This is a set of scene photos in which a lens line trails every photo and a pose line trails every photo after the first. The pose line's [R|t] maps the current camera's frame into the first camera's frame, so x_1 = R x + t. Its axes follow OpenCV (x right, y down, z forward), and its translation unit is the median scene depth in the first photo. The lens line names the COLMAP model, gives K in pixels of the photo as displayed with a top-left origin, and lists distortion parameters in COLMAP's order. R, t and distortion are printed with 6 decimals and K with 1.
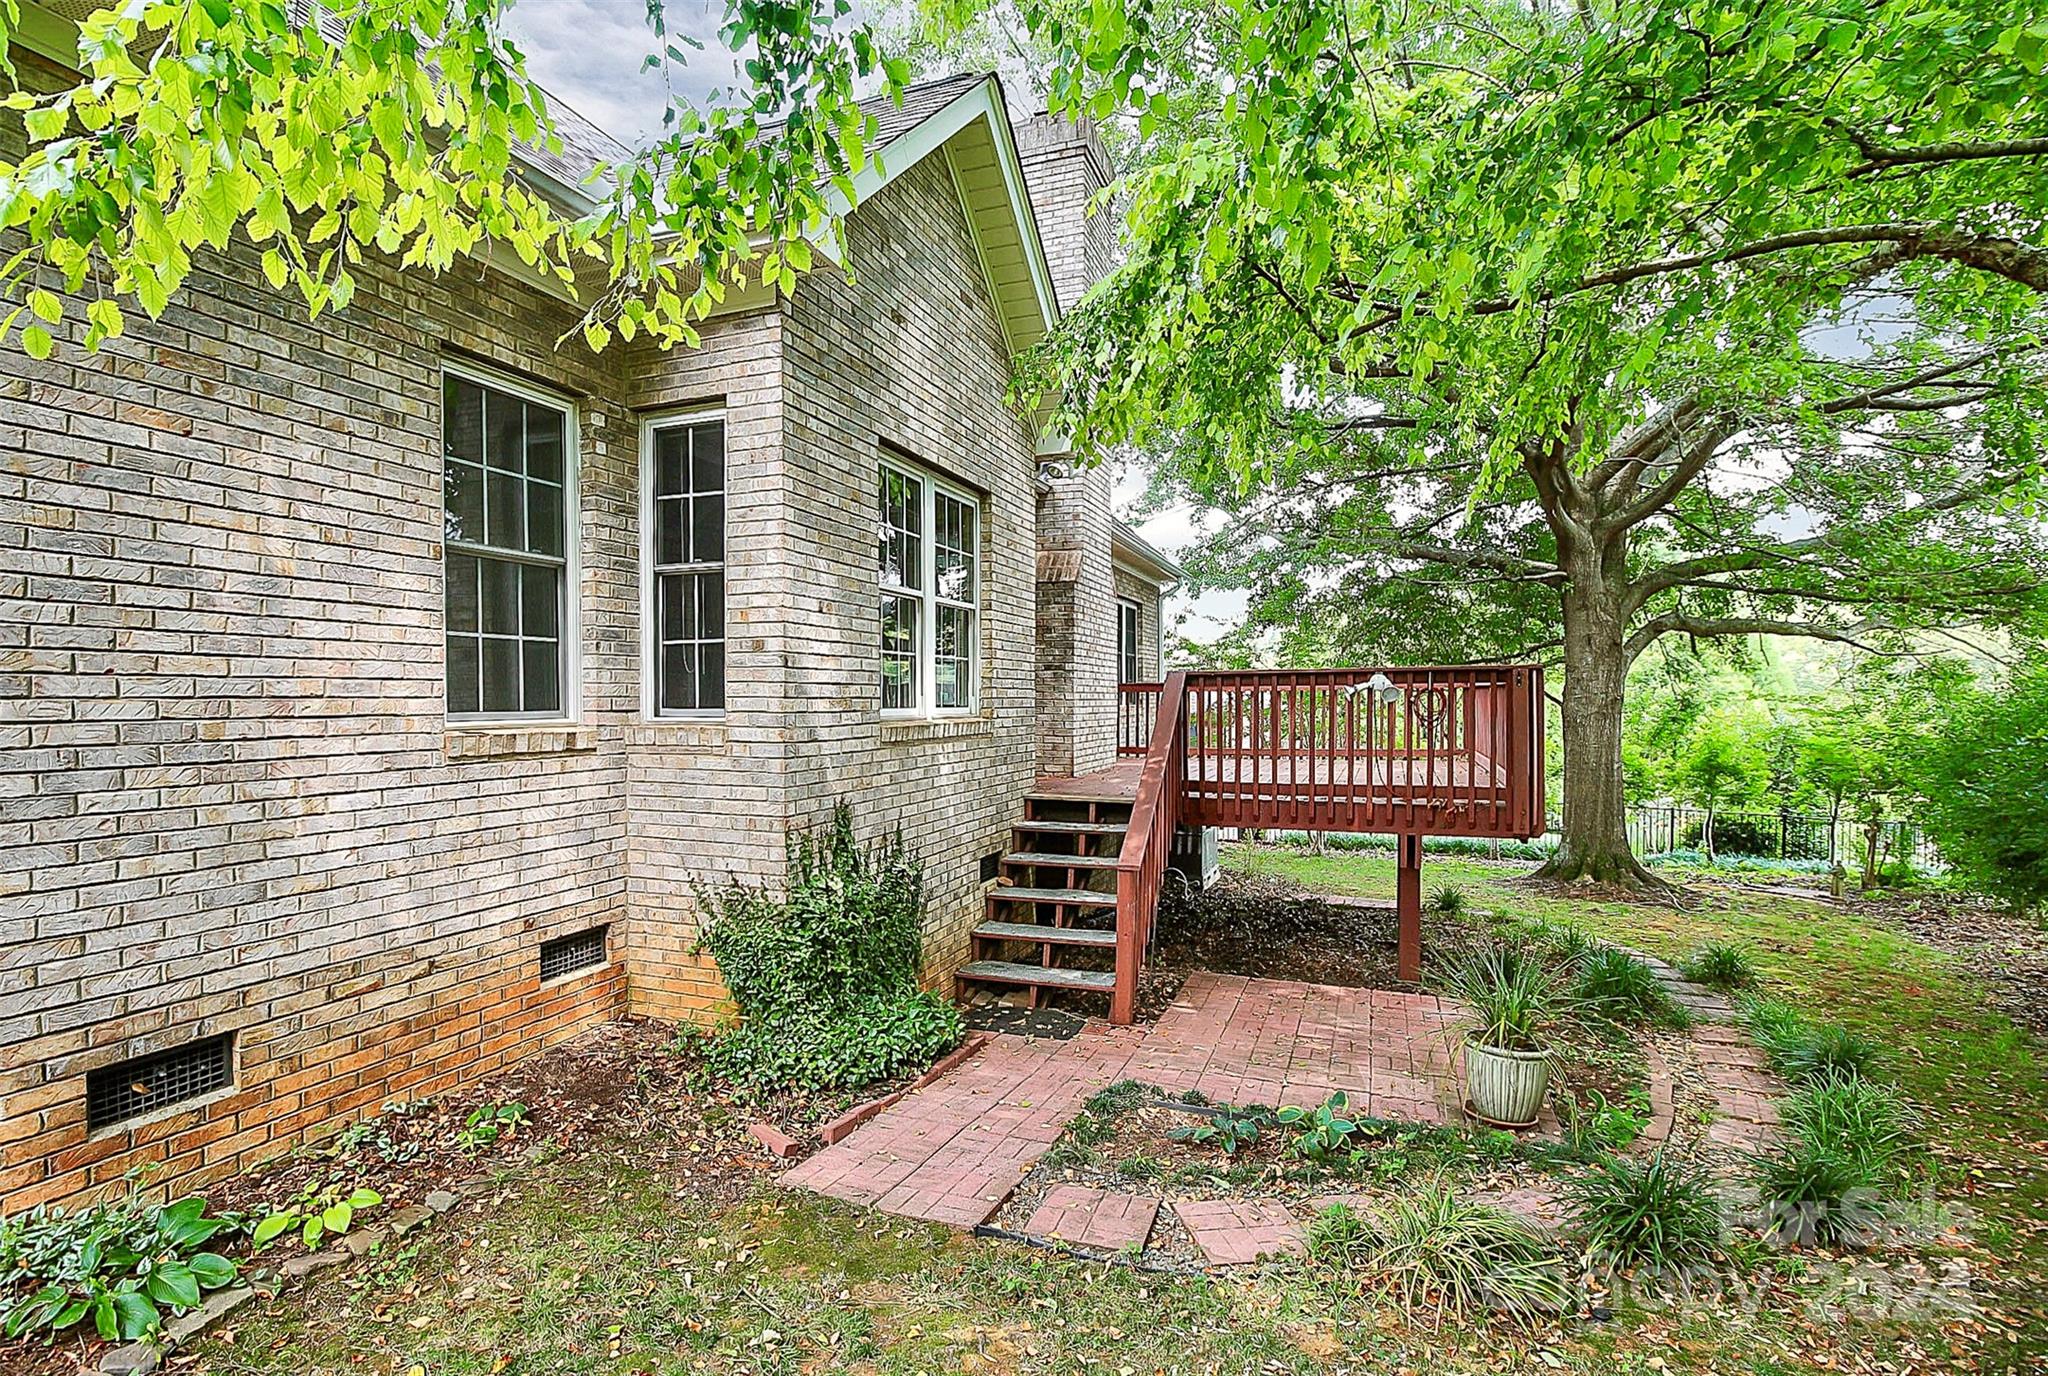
lens RADIAL K [[951.3, 0, 1024.0], [0, 951.3, 688.0], [0, 0, 1]] dist [-0.000164, -0.000117]
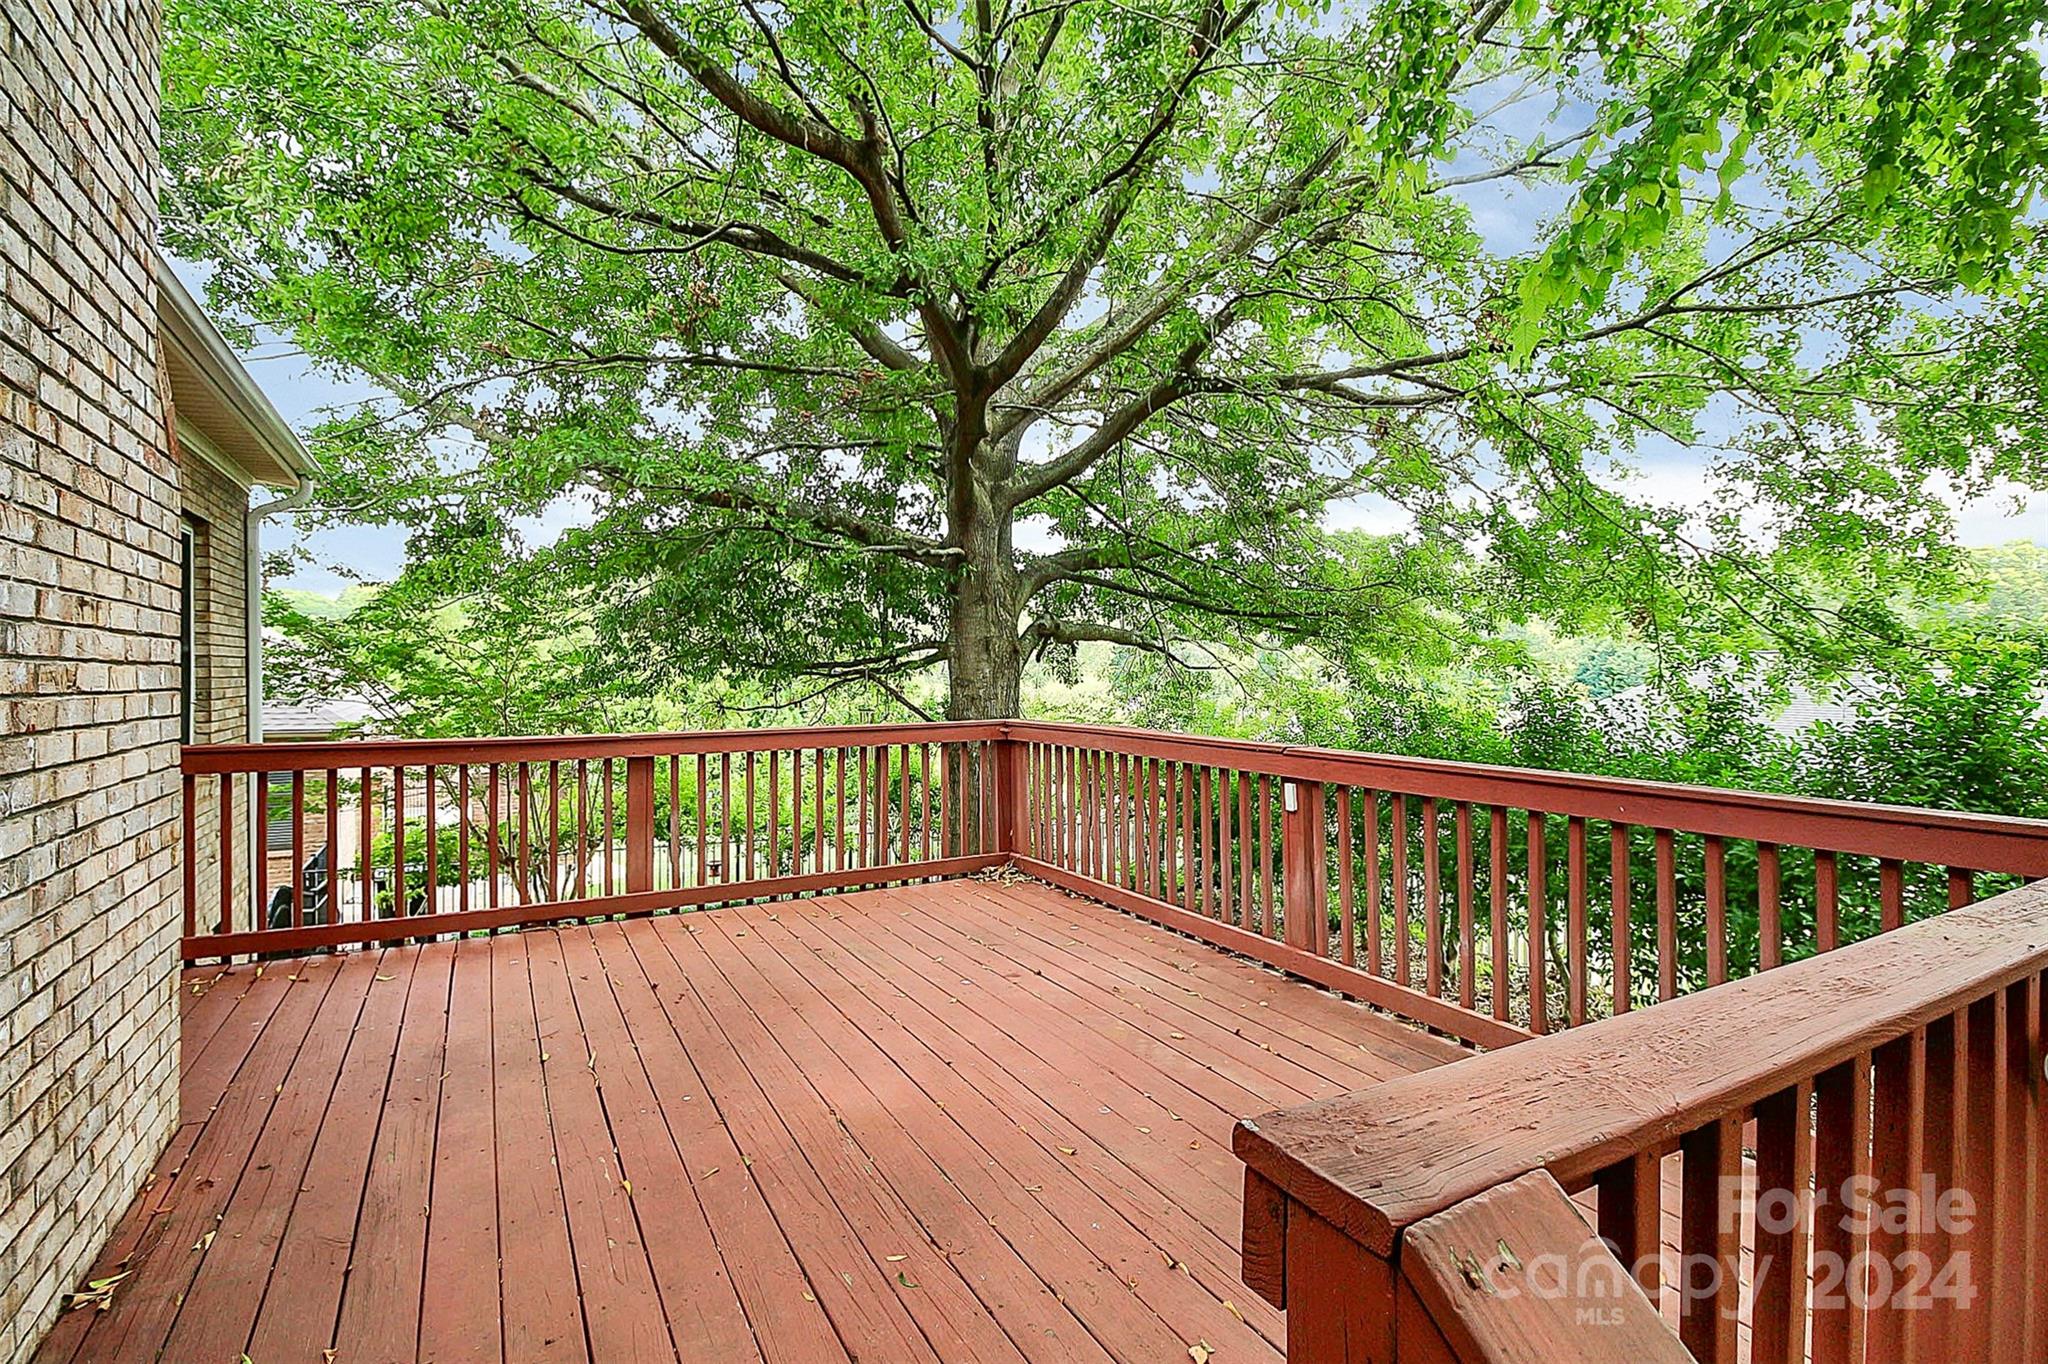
lens RADIAL K [[985.5, 0, 1014.1], [0, 985.5, 670.7], [0, 0, 1]] dist [0.001280, -0.013461]
pose [[0.643975, 0.008340, 0.765001, 0.018542], [-0.012466, 0.999922, -0.000408, -0.027345], [-0.764945, -0.009274, 0.644029, 0.449679]]
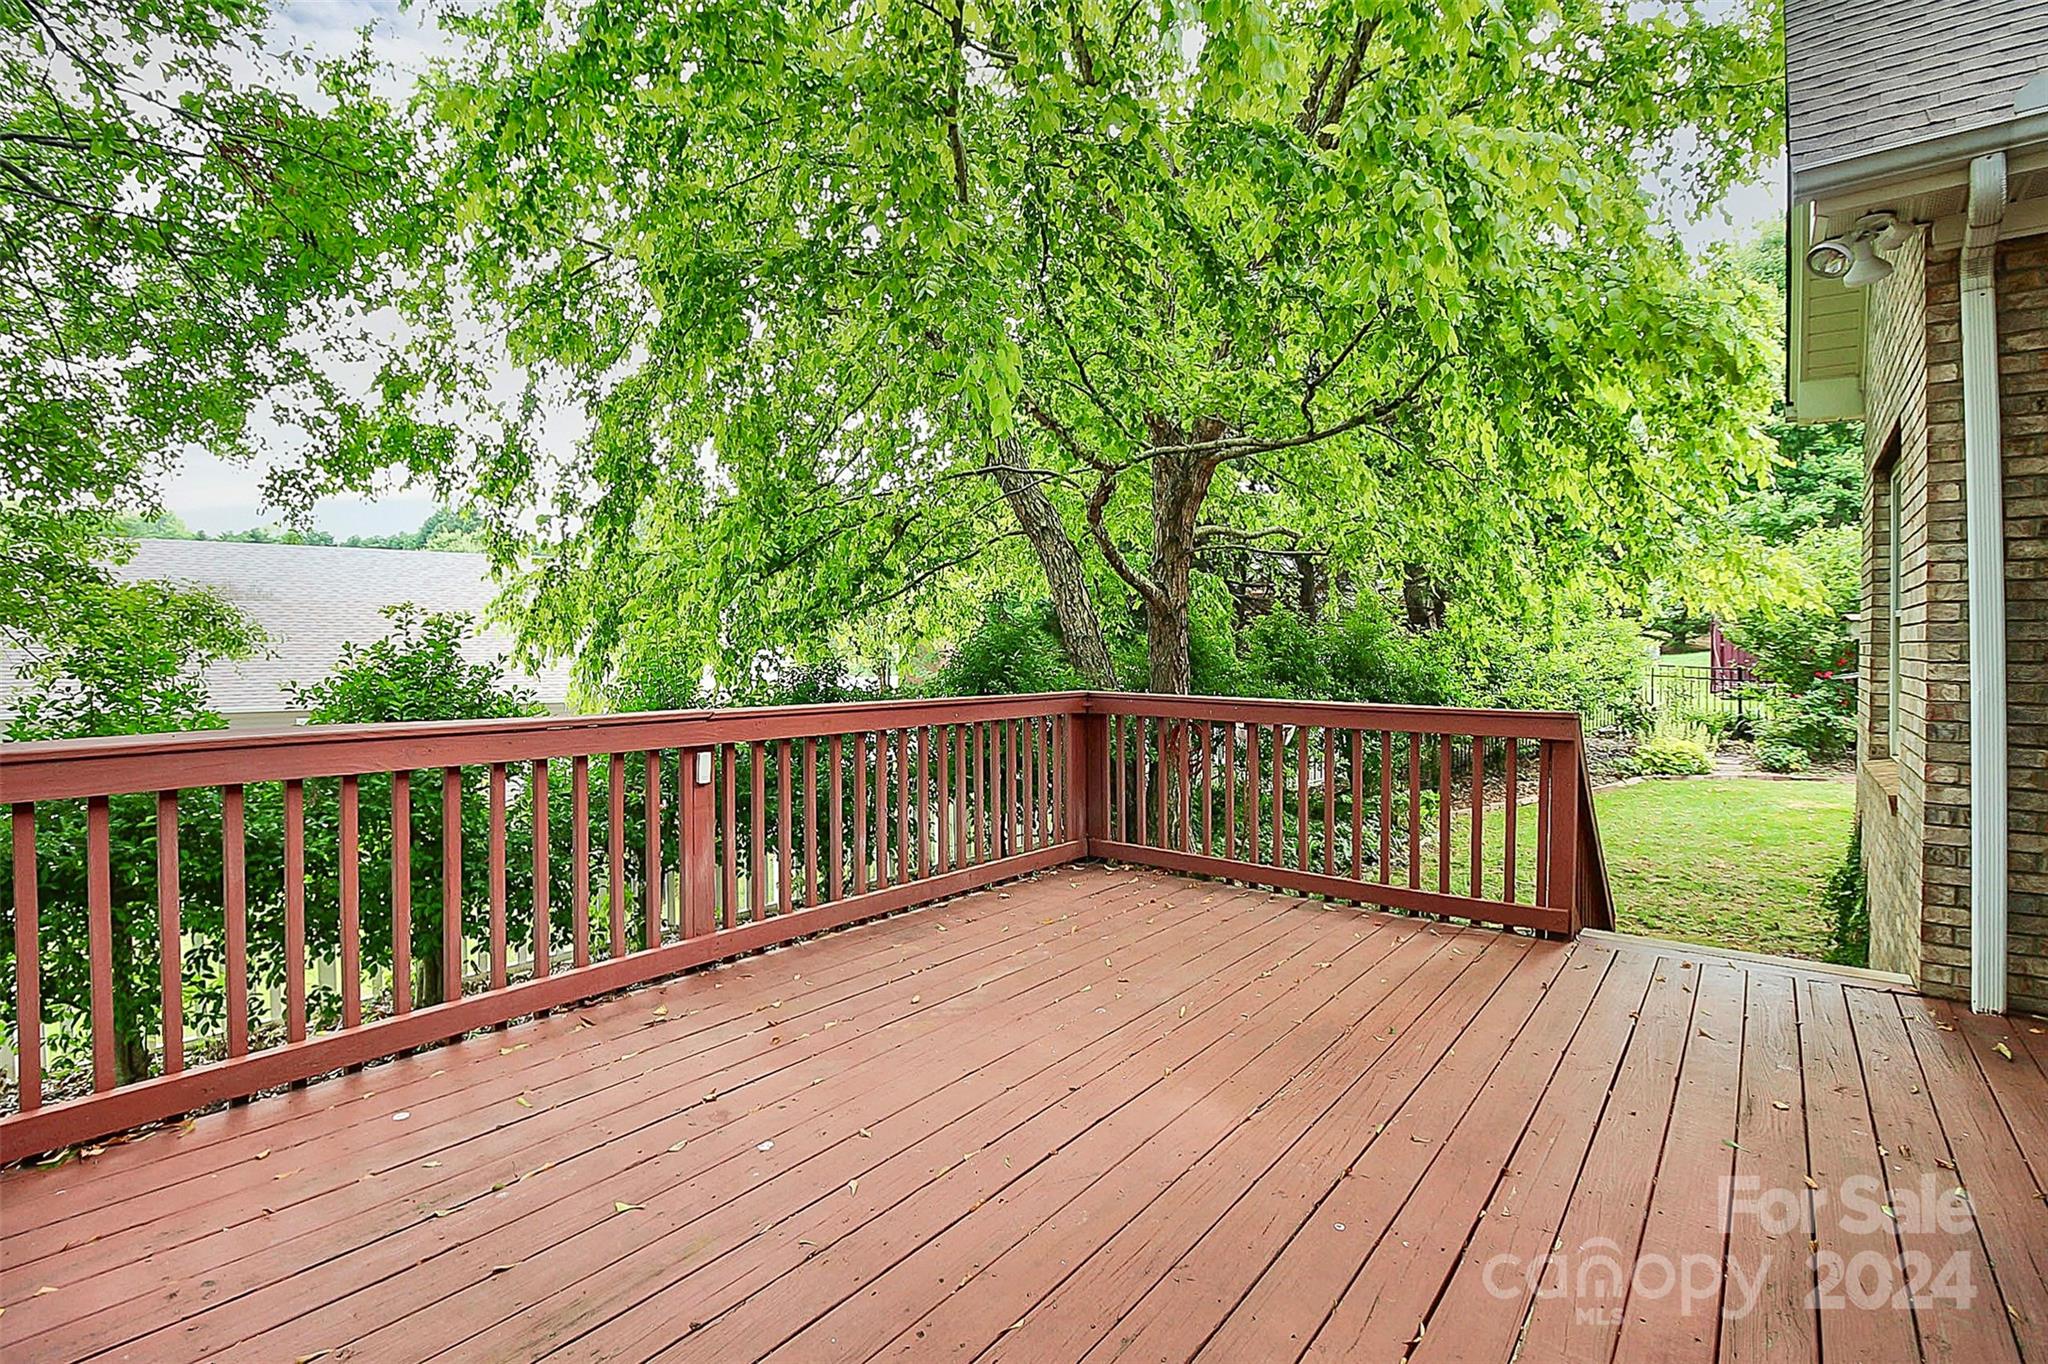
lens RADIAL K [[985.5, 0, 1014.1], [0, 985.5, 670.7], [0, 0, 1]] dist [0.001280, -0.013461]
pose [[-0.961333, -0.004698, 0.275349, 0.393787], [-0.001525, 0.999930, 0.011734, -0.004567], [-0.275385, 0.010861, -0.961273, 1.485903]]
